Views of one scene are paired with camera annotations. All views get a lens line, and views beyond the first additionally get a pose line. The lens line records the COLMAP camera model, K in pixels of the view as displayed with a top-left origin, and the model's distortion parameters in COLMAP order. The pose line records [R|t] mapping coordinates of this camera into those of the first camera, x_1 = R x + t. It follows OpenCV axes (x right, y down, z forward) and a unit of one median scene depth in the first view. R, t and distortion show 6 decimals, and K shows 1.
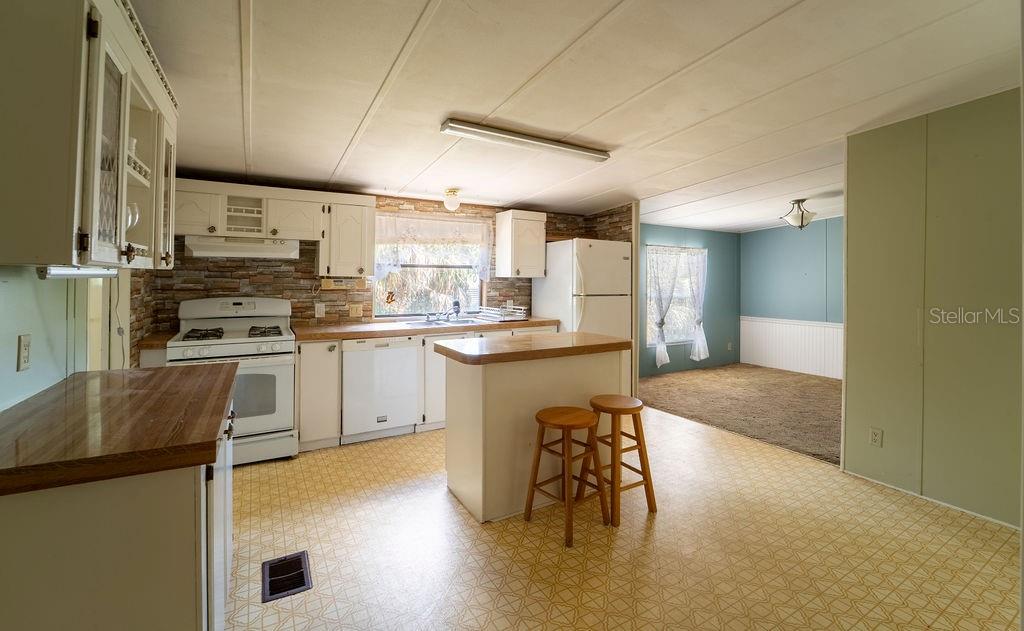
lens RADIAL K [[438.8, 0, 509.6], [0, 438.8, 273.9], [0, 0, 1]] dist [-0.020225, -0.000327]
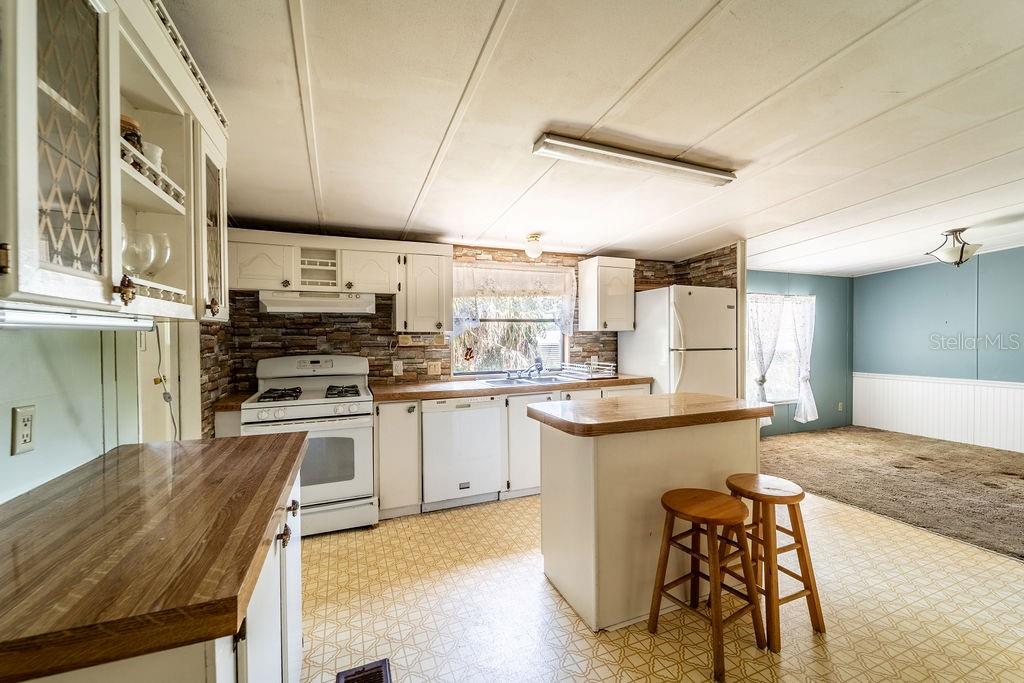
lens RADIAL K [[416.2, 0, 512.0], [0, 416.2, 341.5], [0, 0, 1]] dist [0.000194, -0.000163]
pose [[0.990406, -0.012647, -0.137607, -0.071997], [0.015903, 0.999618, 0.022589, 0.010156], [0.137269, -0.024561, 0.990229, 0.160080]]
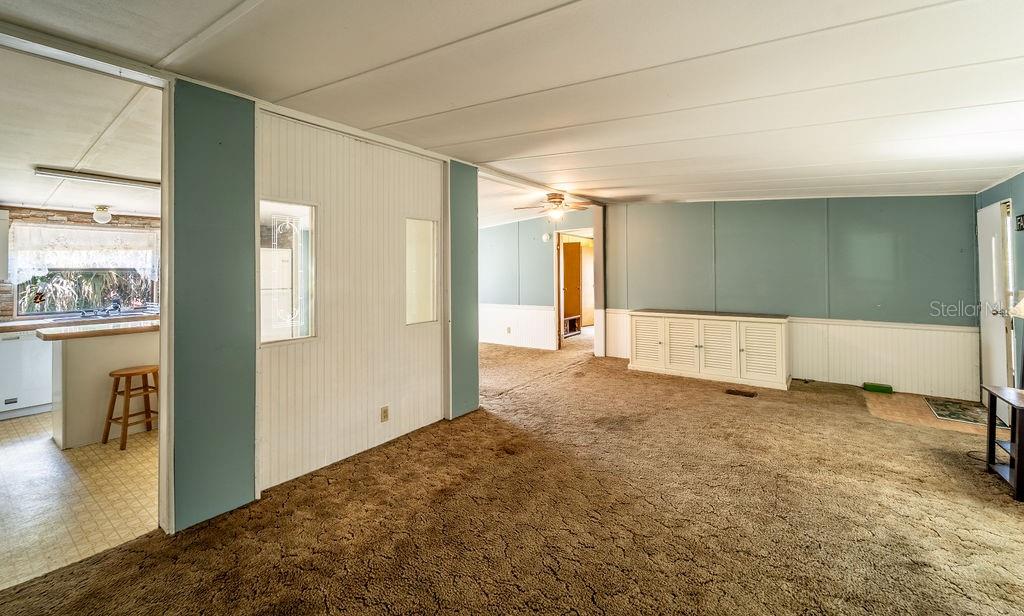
lens RADIAL K [[426.1, 0, 511.4], [0, 426.1, 267.9], [0, 0, 1]] dist [-0.000378, -0.000101]
pose [[0.921180, -0.014255, 0.388875, 0.538623], [0.015070, 0.999886, 0.000953, -0.007977], [-0.388844, 0.004983, 0.921290, -0.618320]]
